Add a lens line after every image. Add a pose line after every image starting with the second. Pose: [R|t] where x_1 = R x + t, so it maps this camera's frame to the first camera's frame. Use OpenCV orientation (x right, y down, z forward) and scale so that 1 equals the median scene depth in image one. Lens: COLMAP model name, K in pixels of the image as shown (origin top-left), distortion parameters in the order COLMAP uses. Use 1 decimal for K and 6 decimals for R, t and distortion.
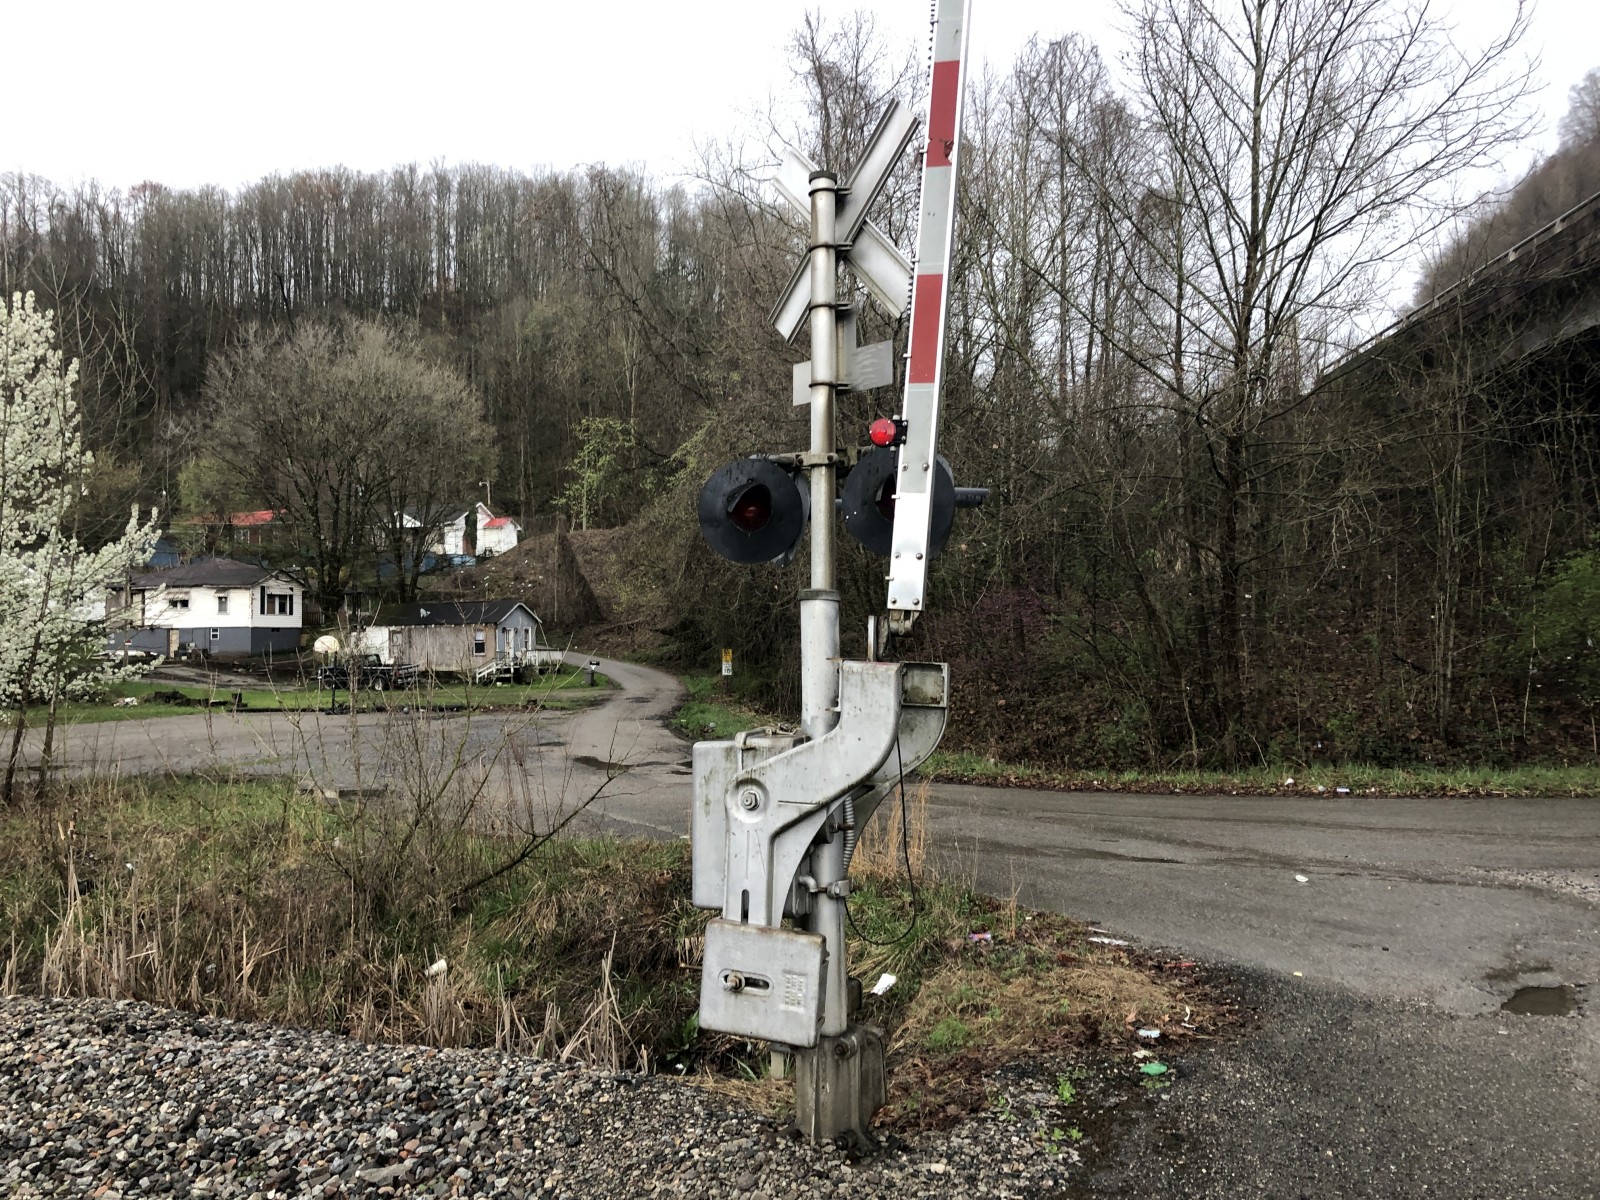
lens RADIAL K [[1298.2, 0, 800.0], [0, 1298.2, 600.0], [0, 0, 1]] dist [-0.002475, -0.004394]
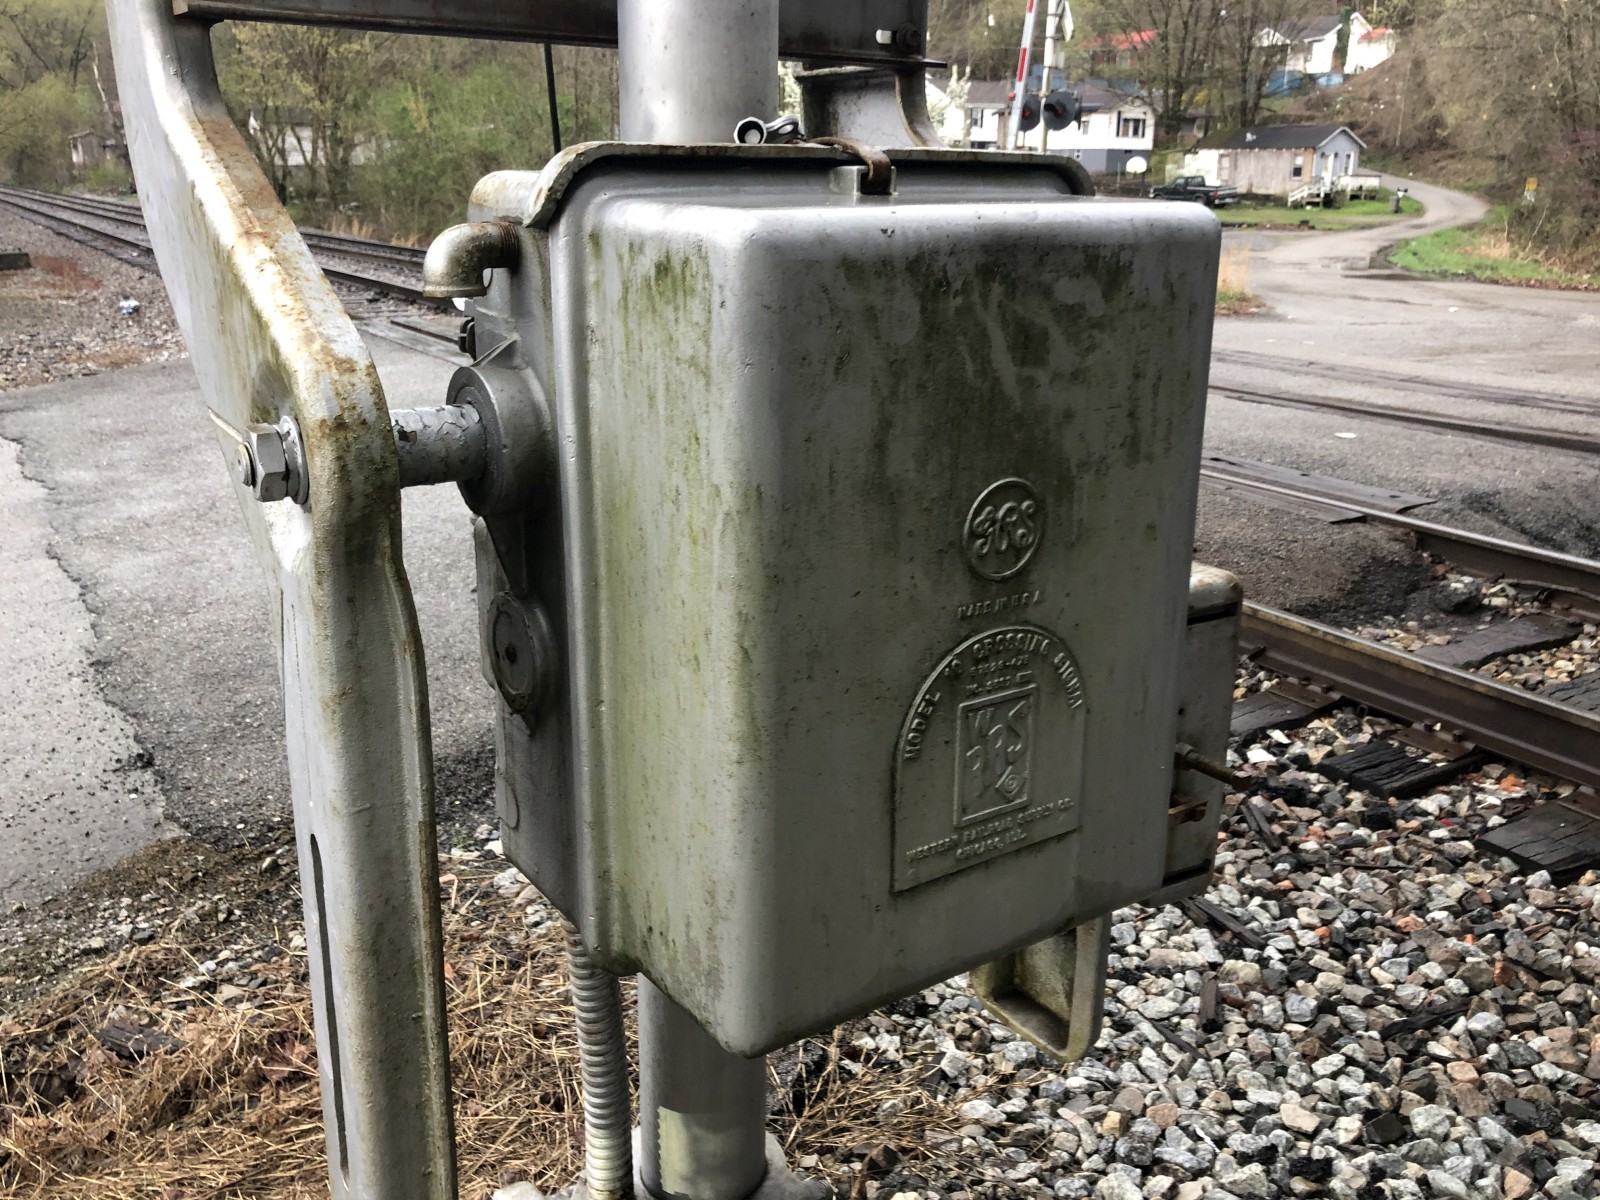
lens RADIAL K [[1359.6, 0, 800.0], [0, 1359.6, 600.0], [0, 0, 1]] dist [0.009157, 0.011106]
pose [[0.795728, 0.202371, -0.570844, 0.129051], [-0.001078, 0.942997, 0.332800, -0.003509], [0.605653, -0.264203, 0.750587, -0.166115]]
